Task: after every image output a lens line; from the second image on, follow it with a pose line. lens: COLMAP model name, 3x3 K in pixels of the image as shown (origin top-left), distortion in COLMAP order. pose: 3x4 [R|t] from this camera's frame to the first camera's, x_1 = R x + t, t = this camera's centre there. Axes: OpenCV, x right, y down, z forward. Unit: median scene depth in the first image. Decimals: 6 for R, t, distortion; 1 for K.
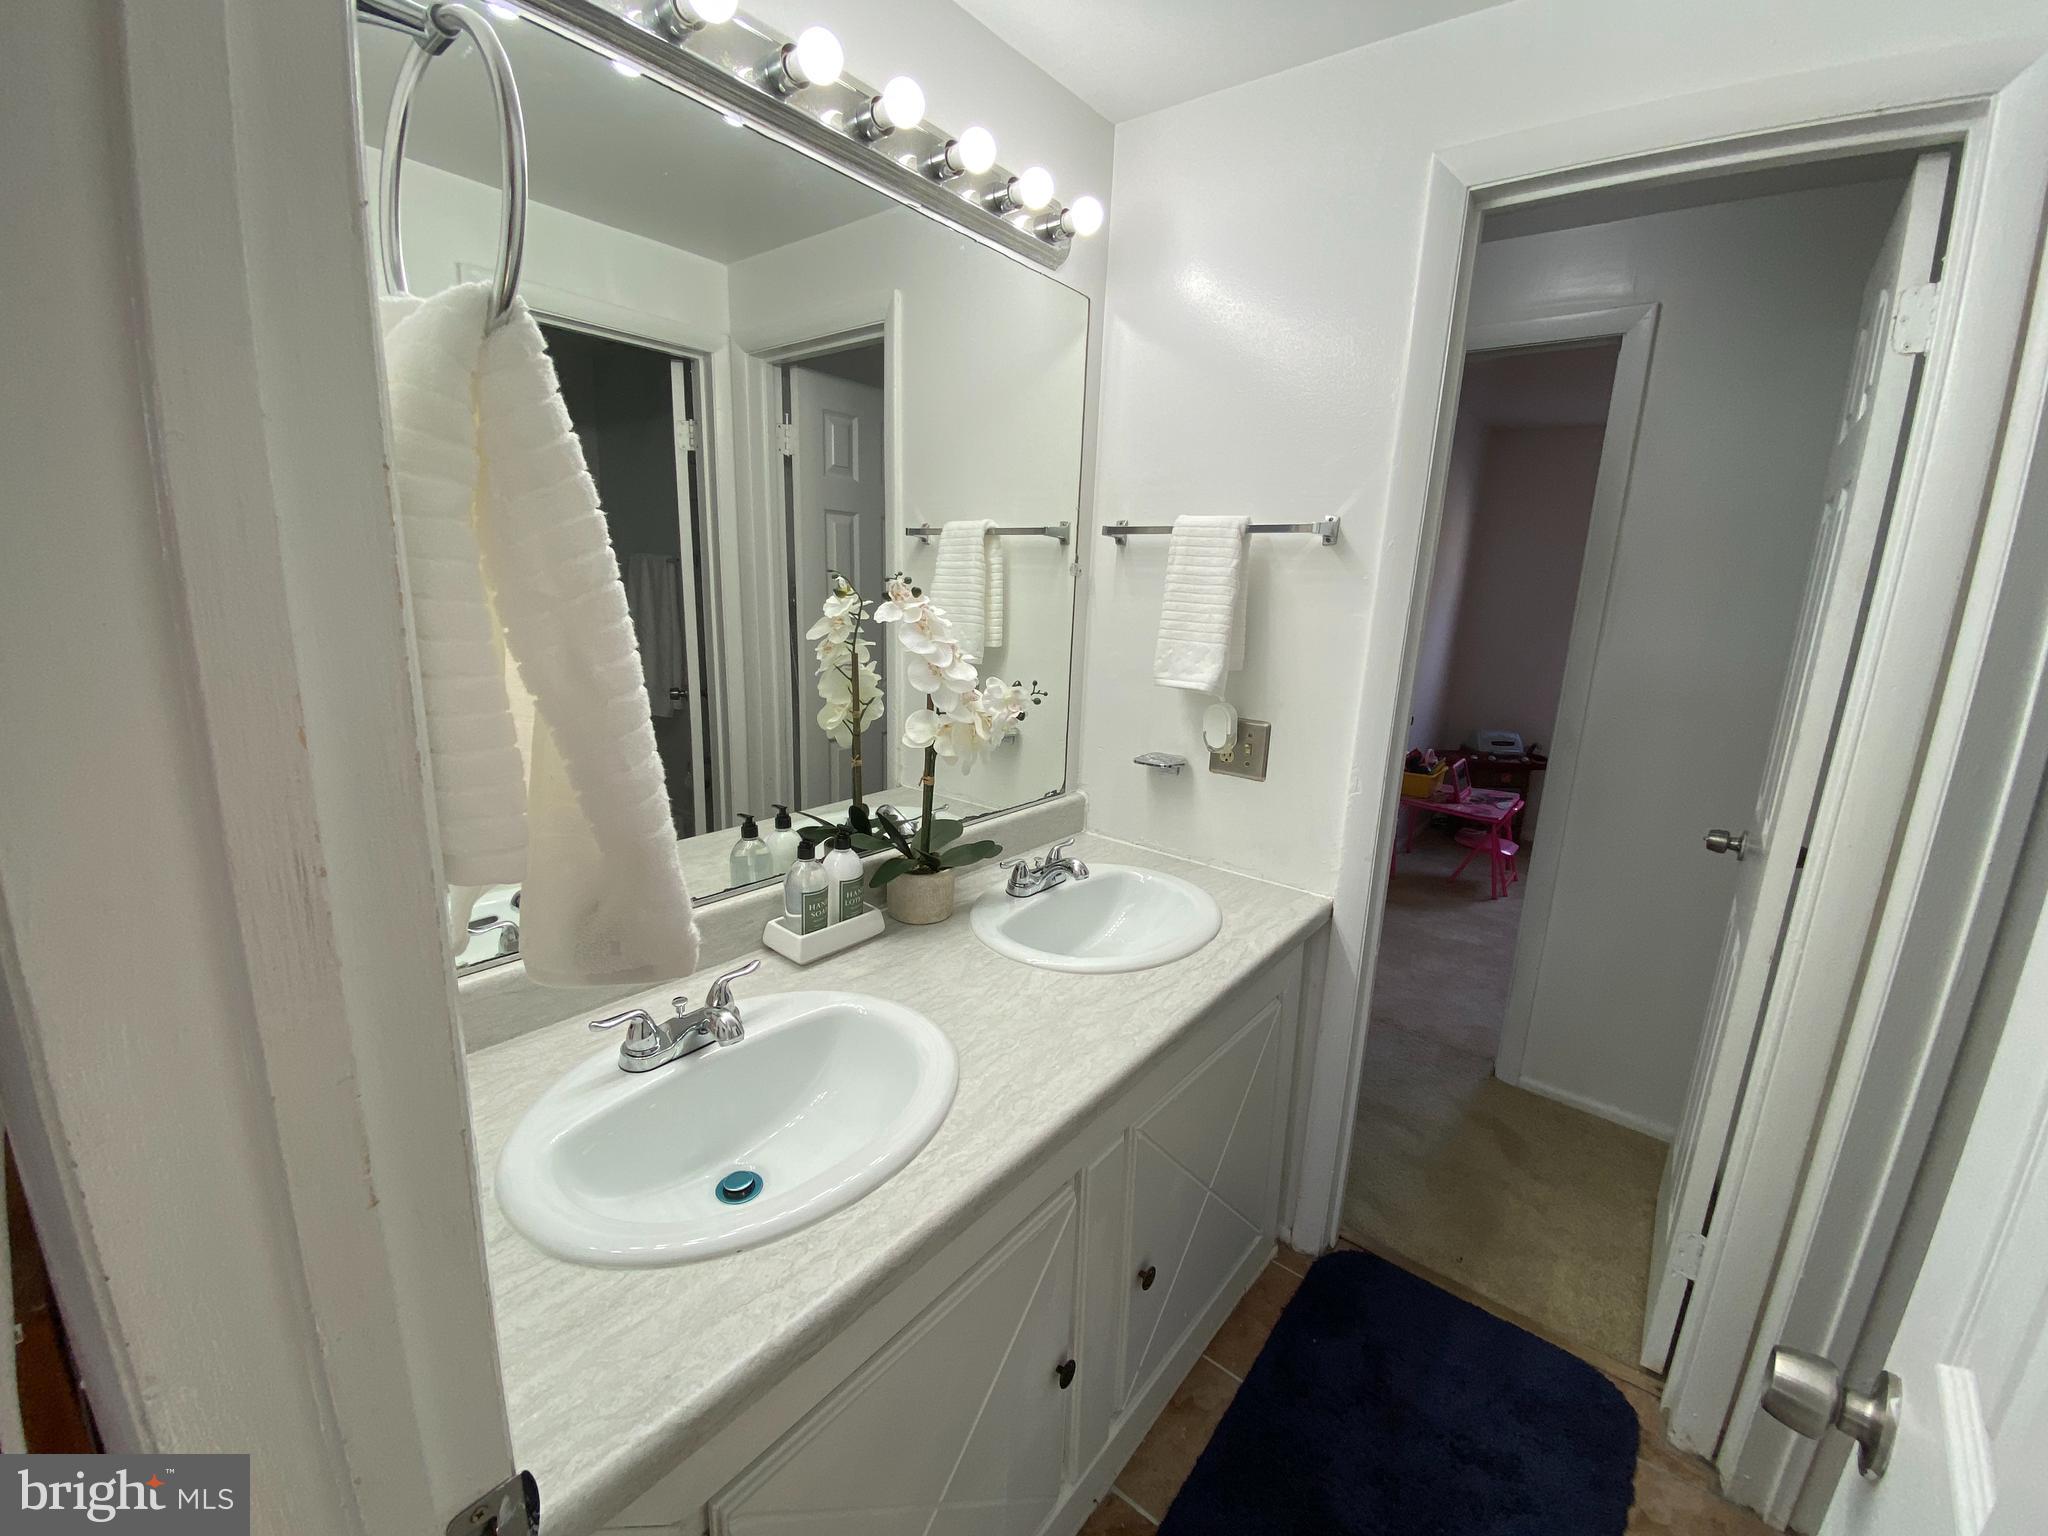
lens RADIAL K [[832.4, 0, 1024.0], [0, 832.4, 768.0], [0, 0, 1]] dist [0.013353, -0.020711]
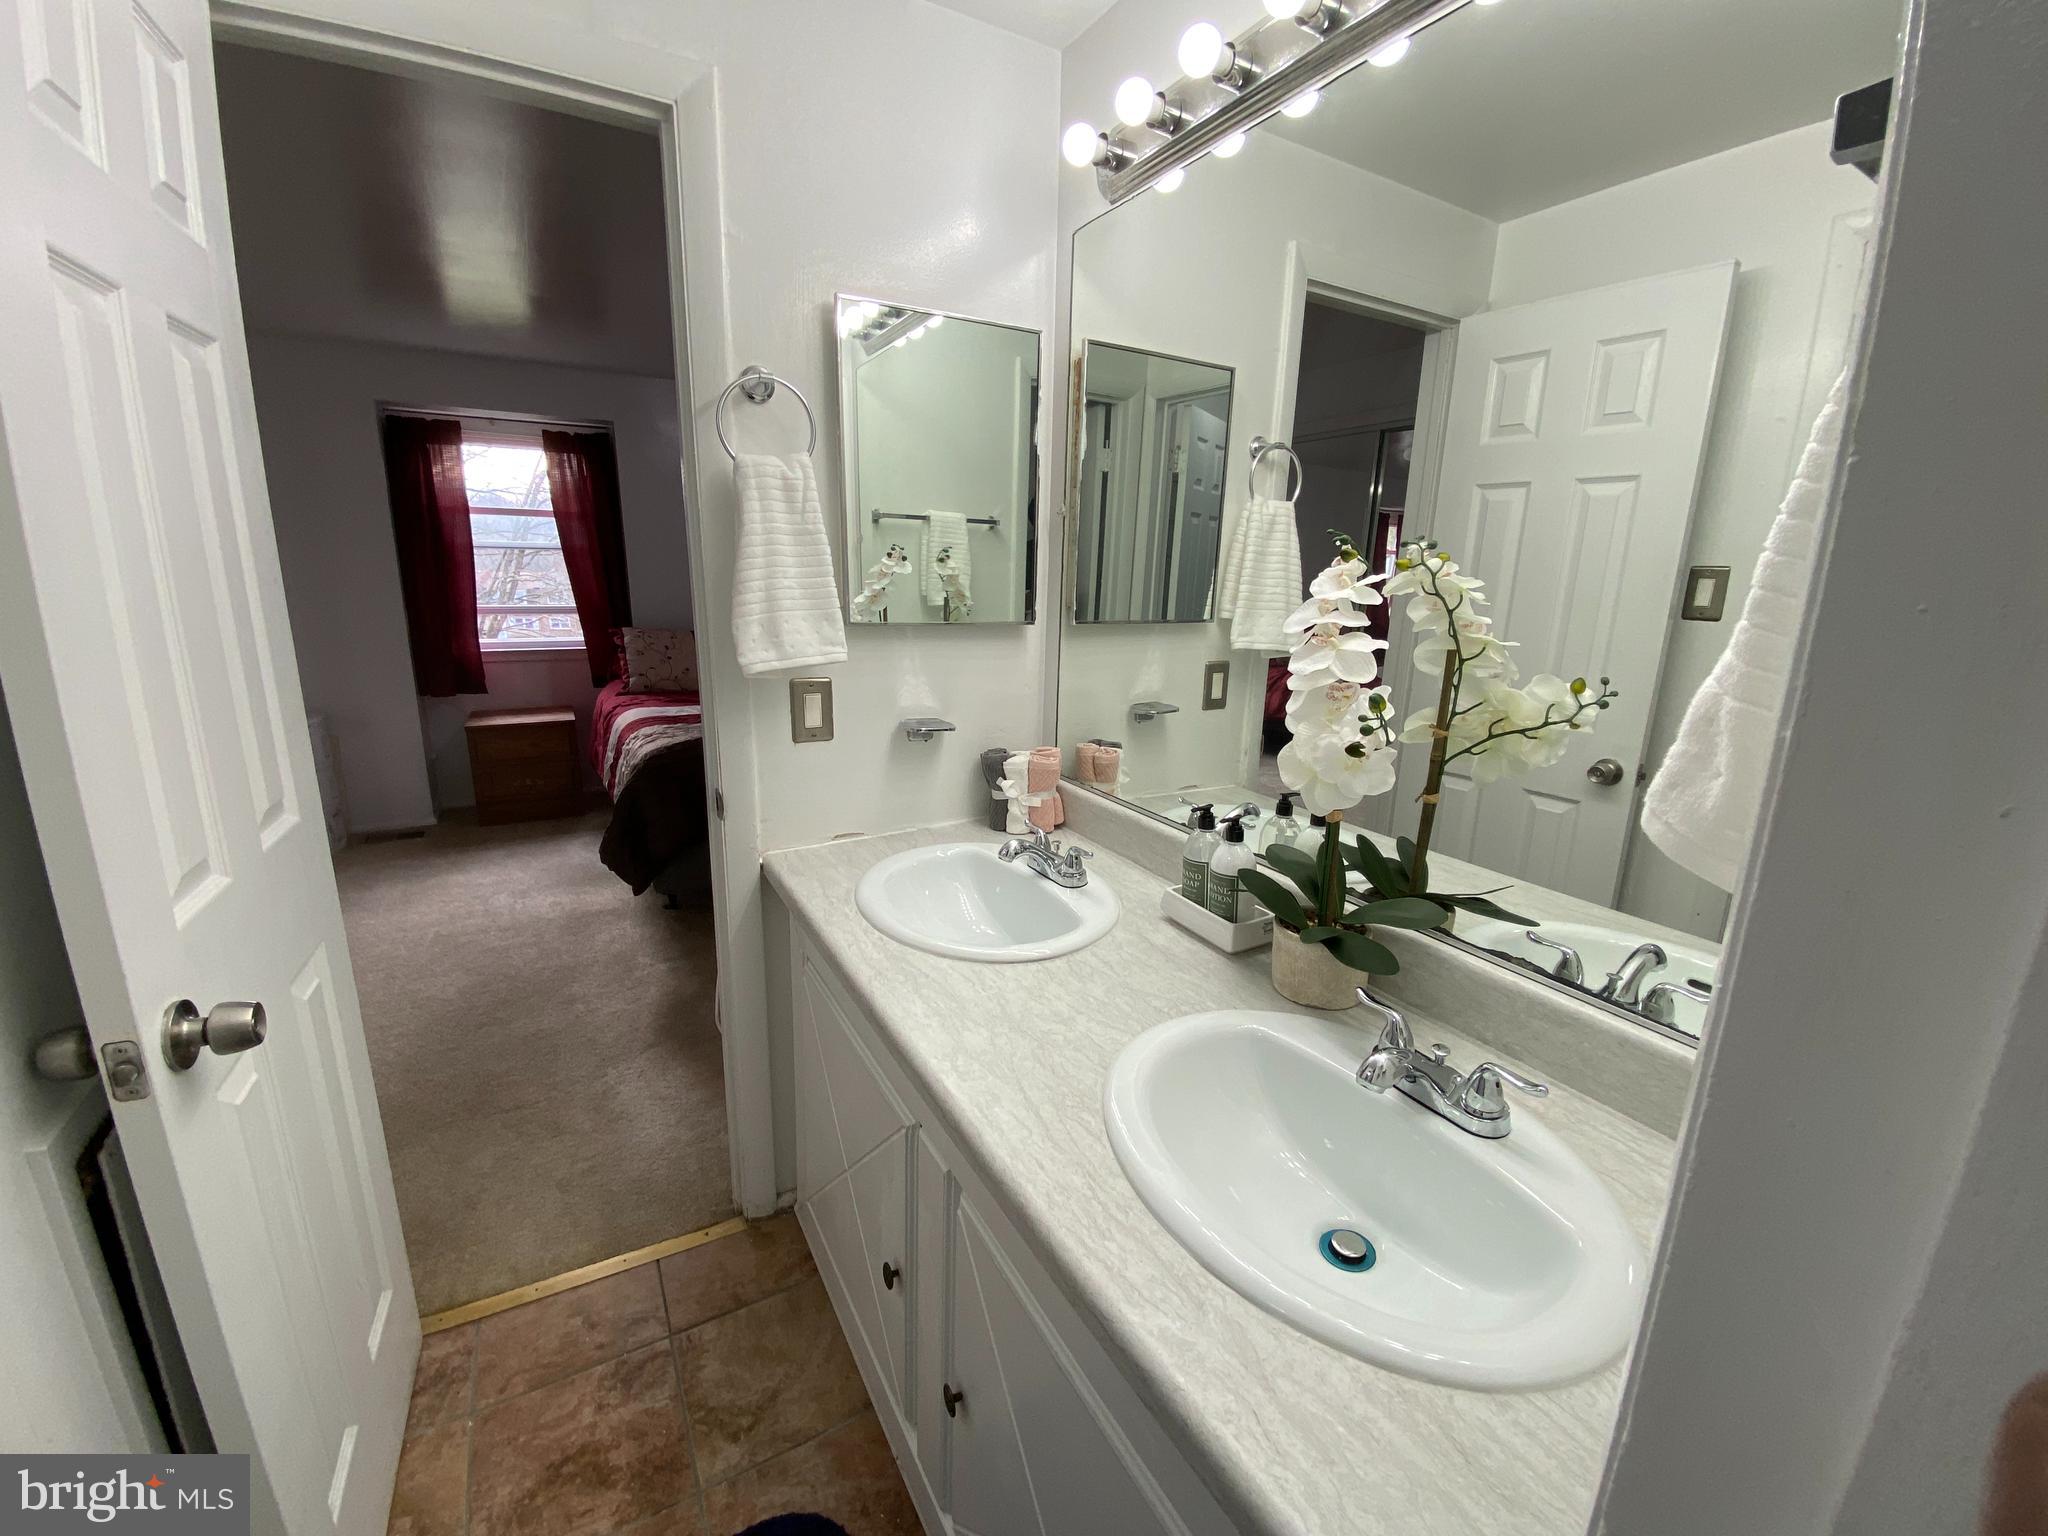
lens RADIAL K [[832.4, 0, 1024.0], [0, 832.4, 768.0], [0, 0, 1]] dist [0.013353, -0.020711]
pose [[-0.367690, 0.152334, -0.917387, 0.658931], [-0.259432, 0.930524, 0.258496, -0.139690], [0.893028, 0.333046, -0.302624, 0.998707]]
